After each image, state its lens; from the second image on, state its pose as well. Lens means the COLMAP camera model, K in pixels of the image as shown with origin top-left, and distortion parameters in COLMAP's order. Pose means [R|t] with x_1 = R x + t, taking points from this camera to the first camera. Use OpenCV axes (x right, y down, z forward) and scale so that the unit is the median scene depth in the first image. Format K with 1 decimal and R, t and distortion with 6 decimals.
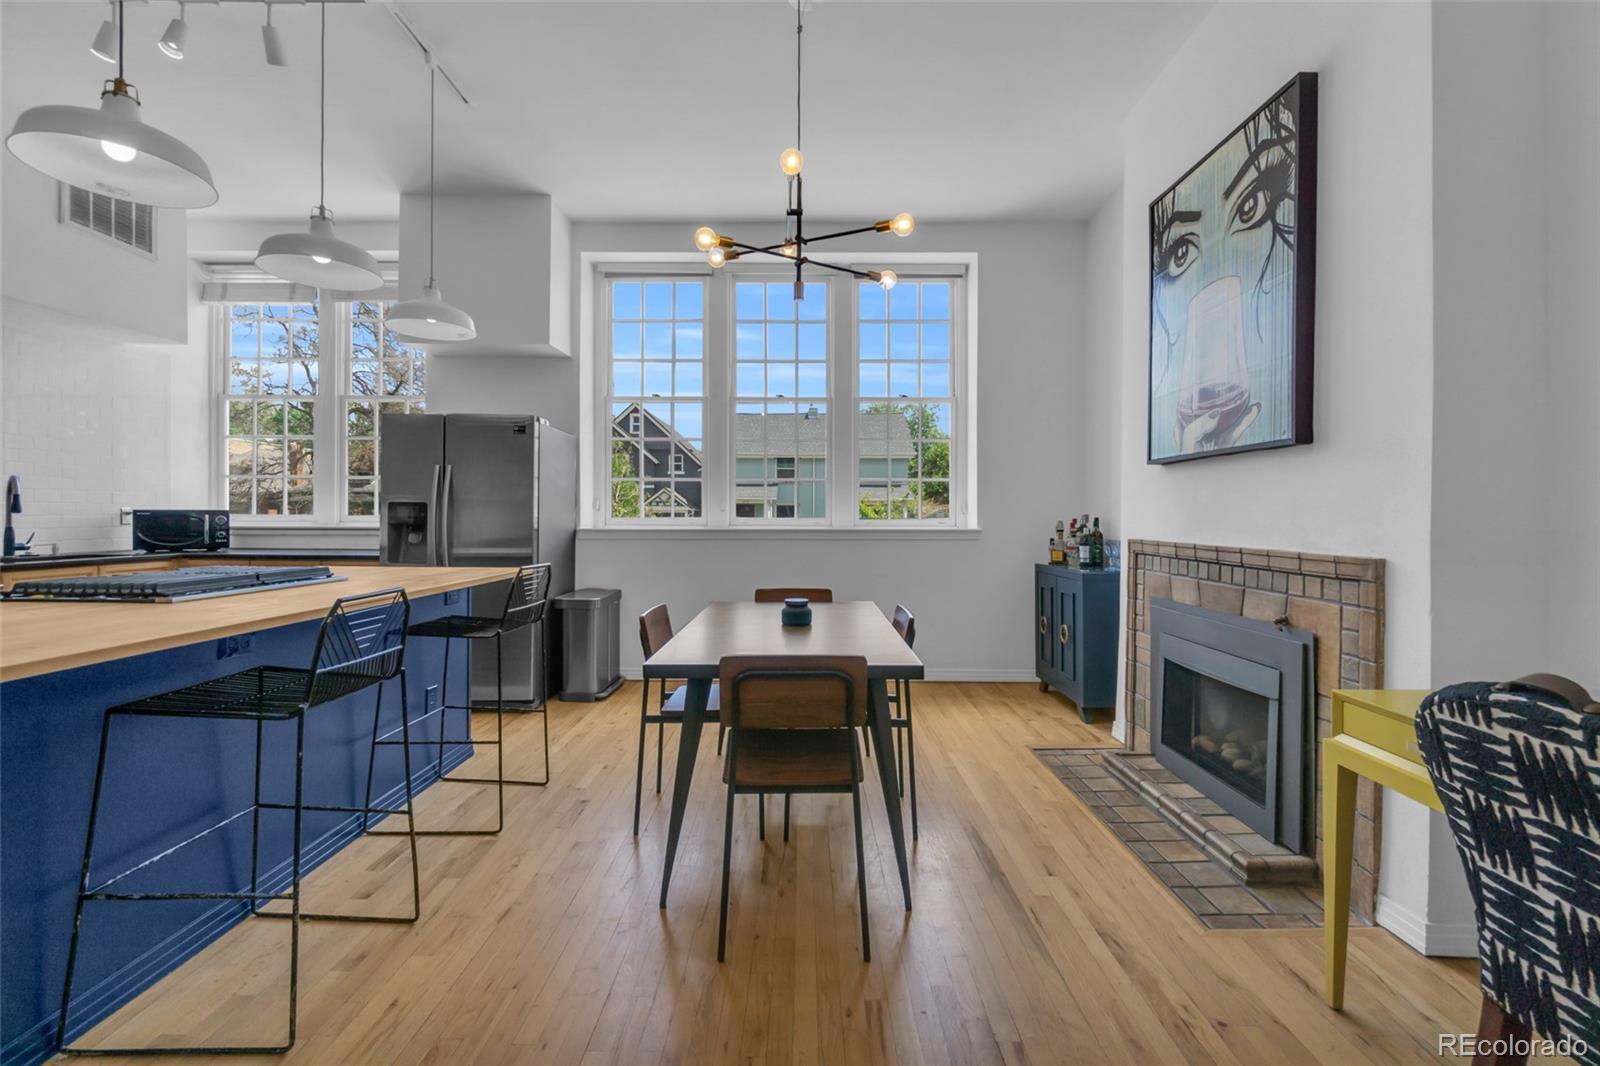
lens RADIAL K [[692.8, 0, 793.8], [0, 692.8, 519.8], [0, 0, 1]] dist [-0.008949, 0.002521]
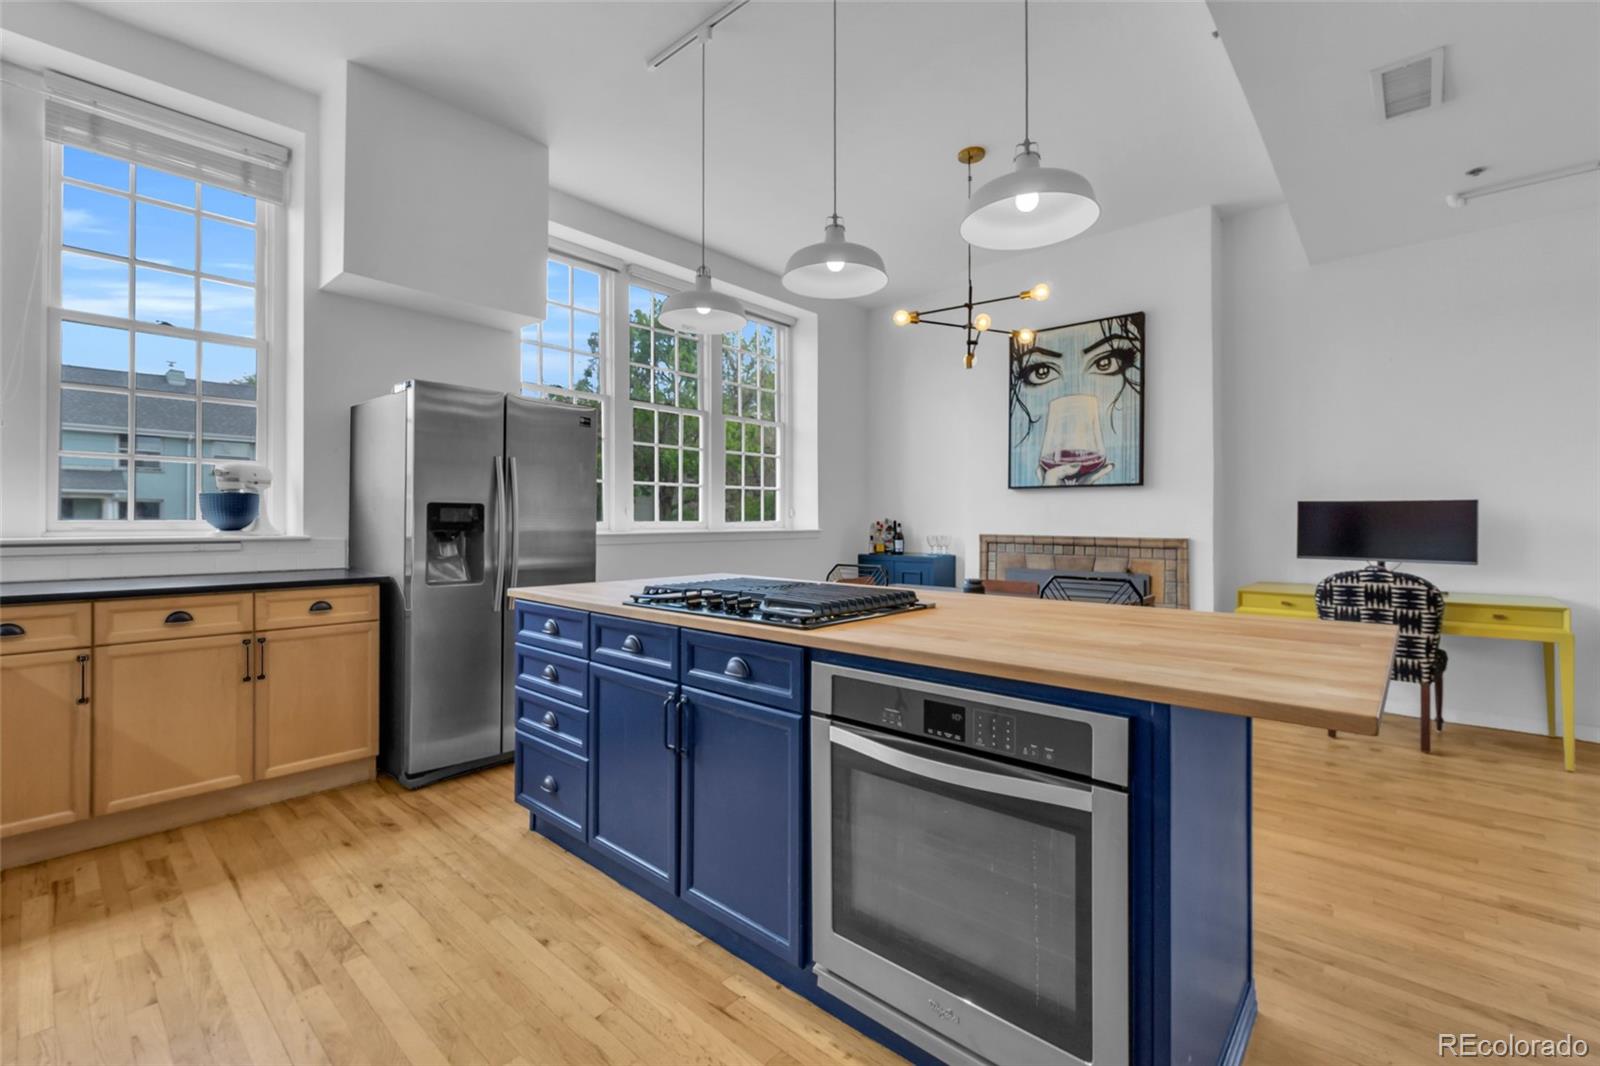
lens RADIAL K [[692.8, 0, 796.7], [0, 692.8, 520.1], [0, 0, 1]] dist [-0.008949, 0.002521]
pose [[0.660410, -0.002558, 0.750901, -1.198839], [0.003731, 0.999993, 0.000125, -0.006996], [-0.750896, 0.002719, 0.660415, 0.301911]]
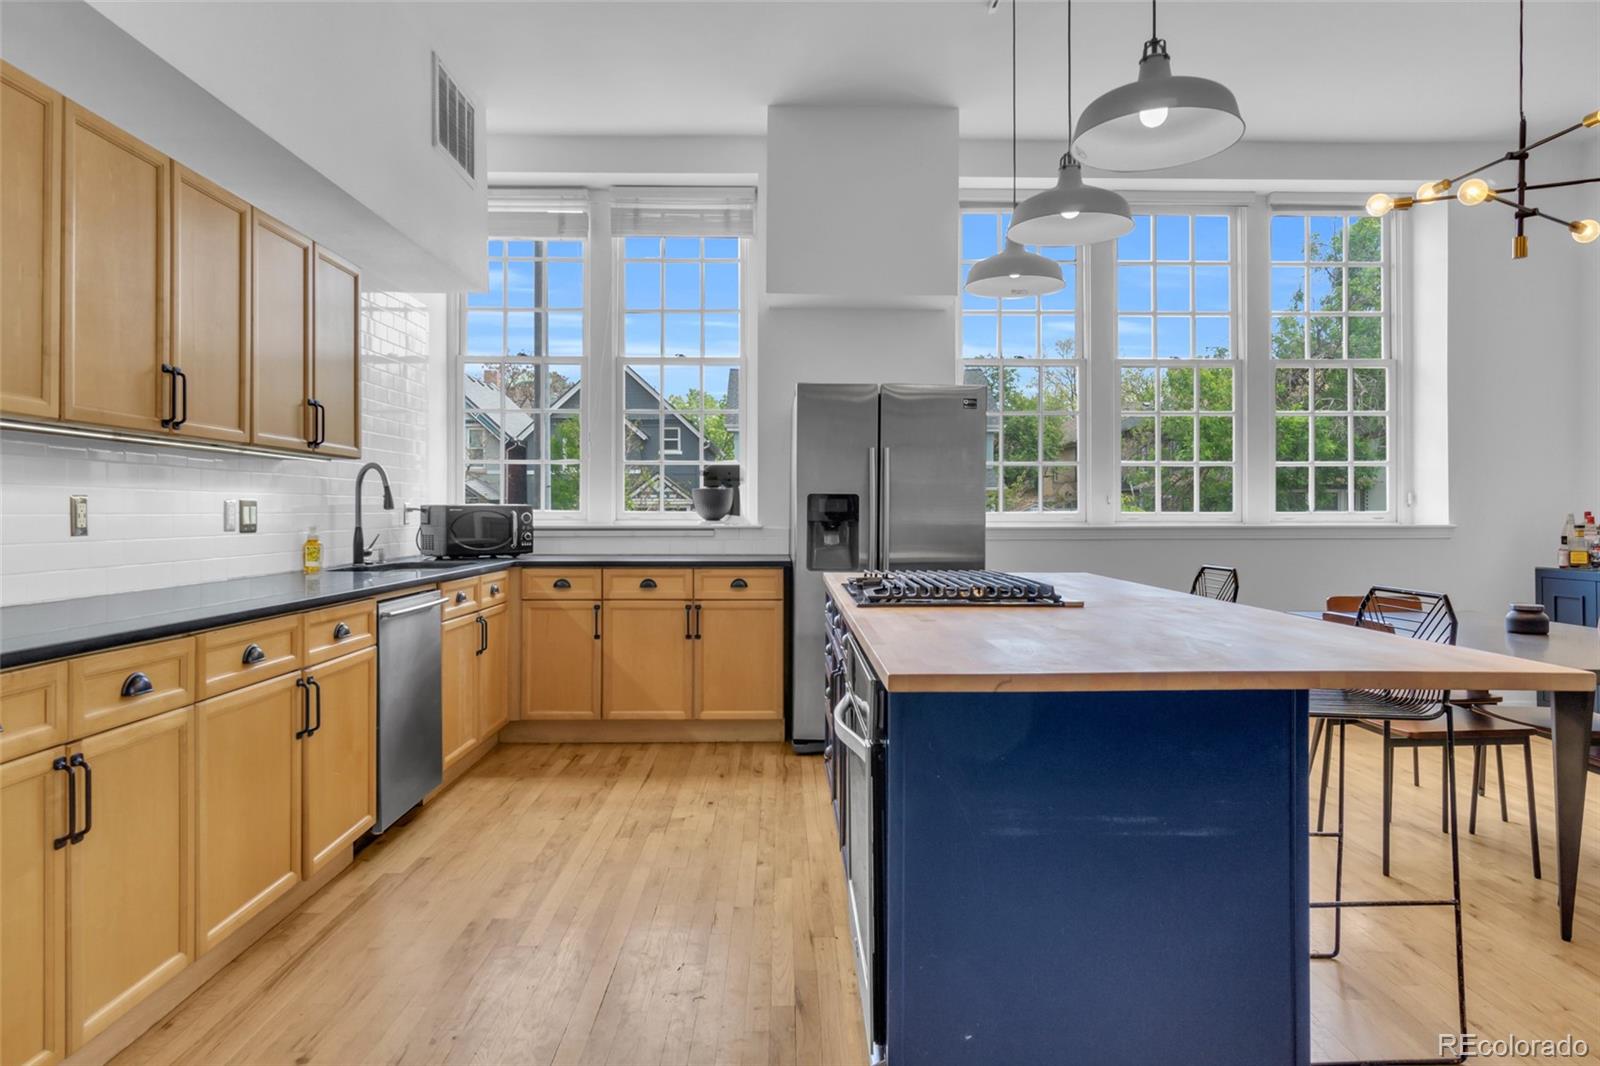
lens RADIAL K [[973.4, 0, 793.9], [0, 973.4, 516.7], [0, 0, 1]] dist [-0.000818, 0.000473]
pose [[0.999684, -0.004725, 0.024672, -0.861248], [0.004754, 0.999988, -0.001096, 0.002252], [-0.024667, 0.001213, 0.999695, -0.176583]]
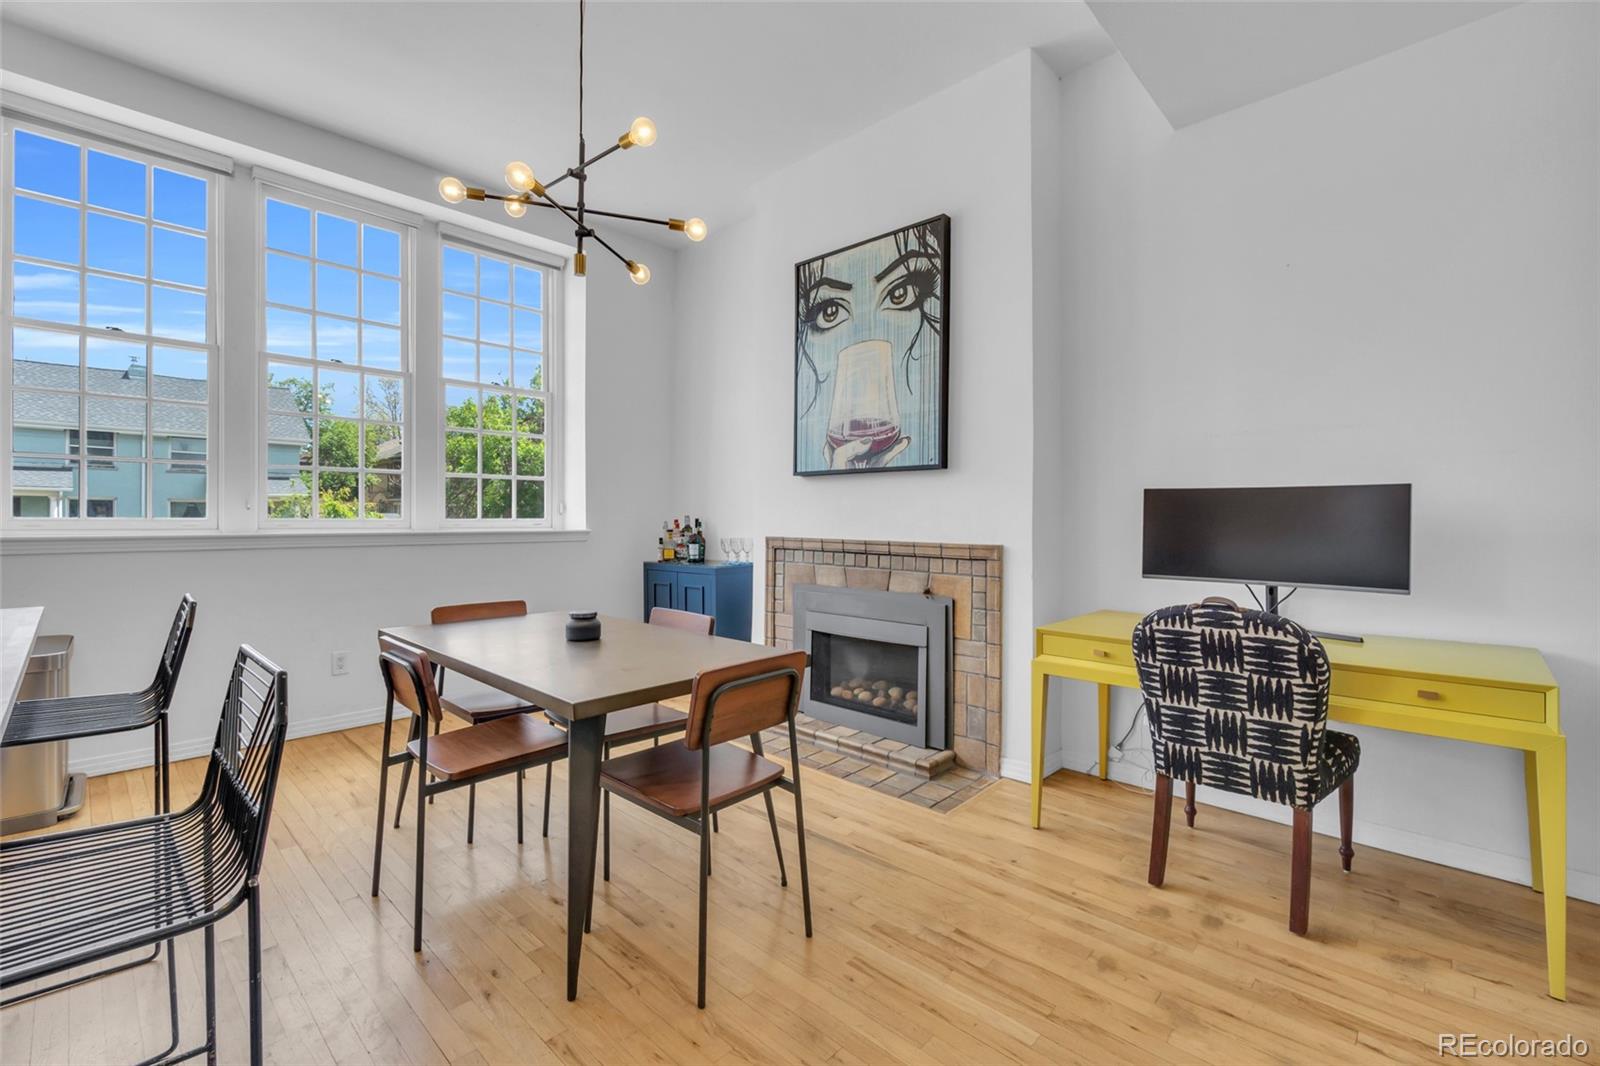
lens RADIAL K [[692.8, 0, 796.7], [0, 692.8, 520.2], [0, 0, 1]] dist [-0.008949, 0.002521]
pose [[0.680971, -0.002393, 0.732306, -0.421030], [0.002188, 0.999997, 0.001233, -0.002313], [-0.732307, 0.000762, 0.680975, 0.176469]]
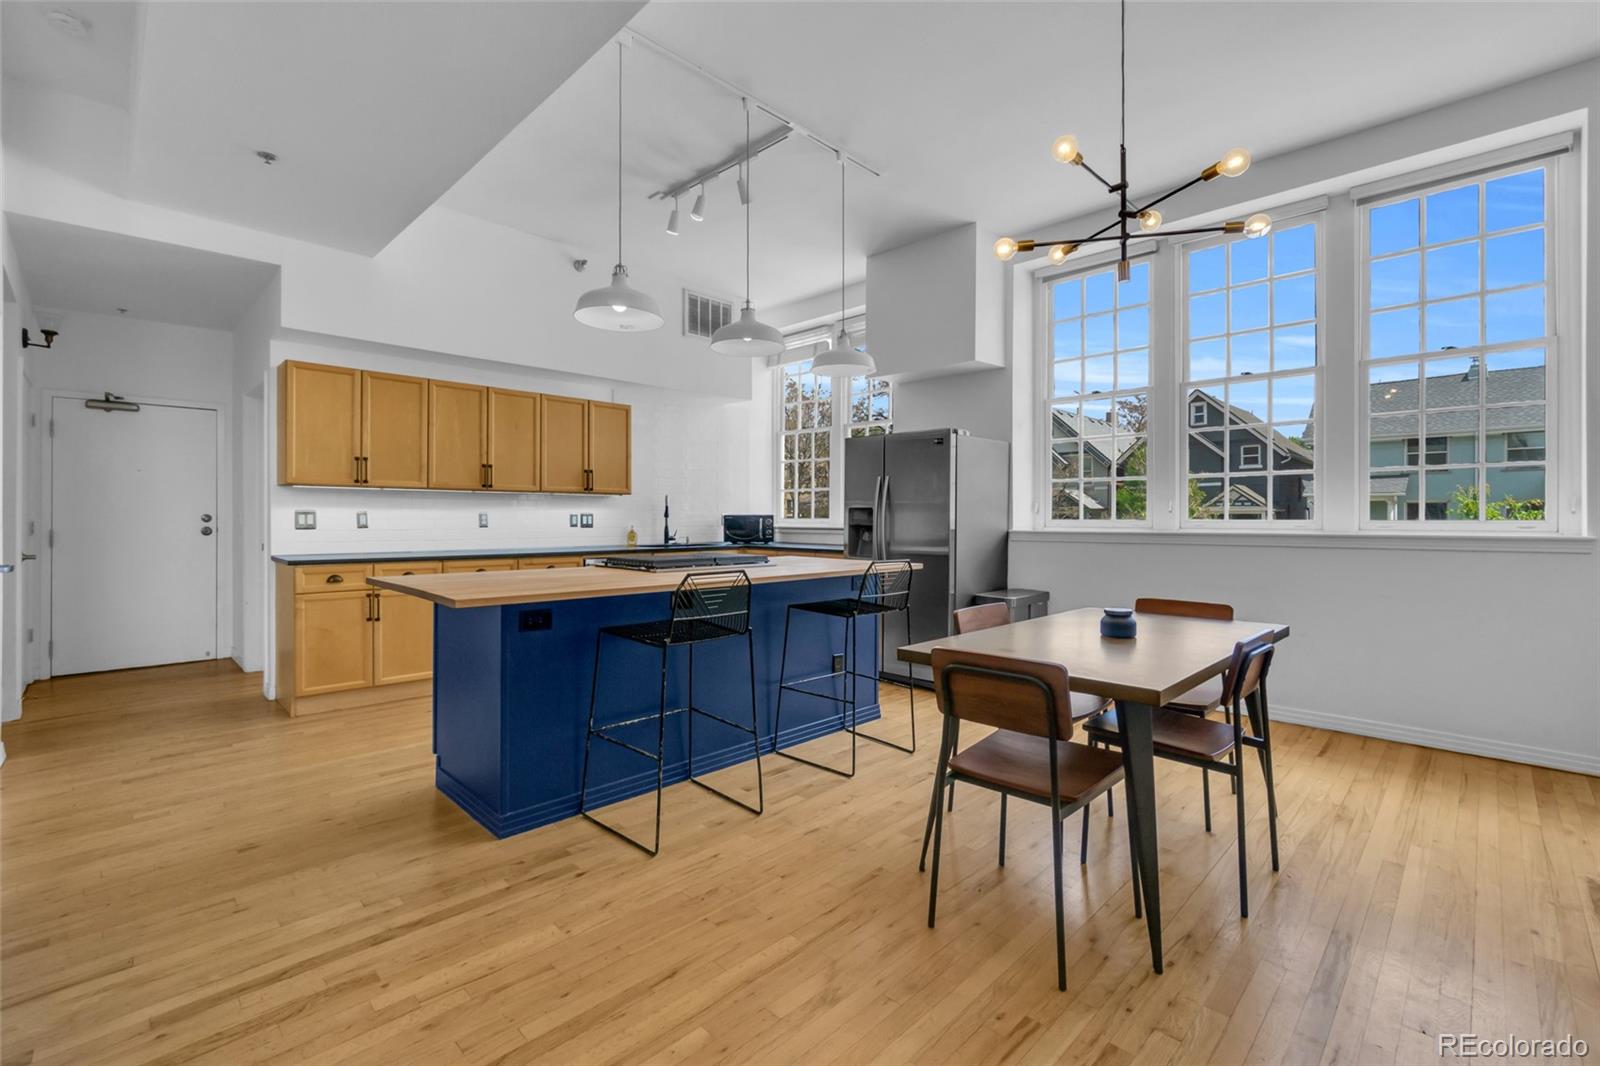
lens RADIAL K [[692.8, 0, 794.1], [0, 692.8, 521.5], [0, 0, 1]] dist [-0.008949, 0.002521]
pose [[0.712512, 0.000823, -0.701660, 0.311436], [-0.001525, 0.999999, -0.000375, 0.000032], [0.701658, 0.001337, 0.712512, 0.042947]]
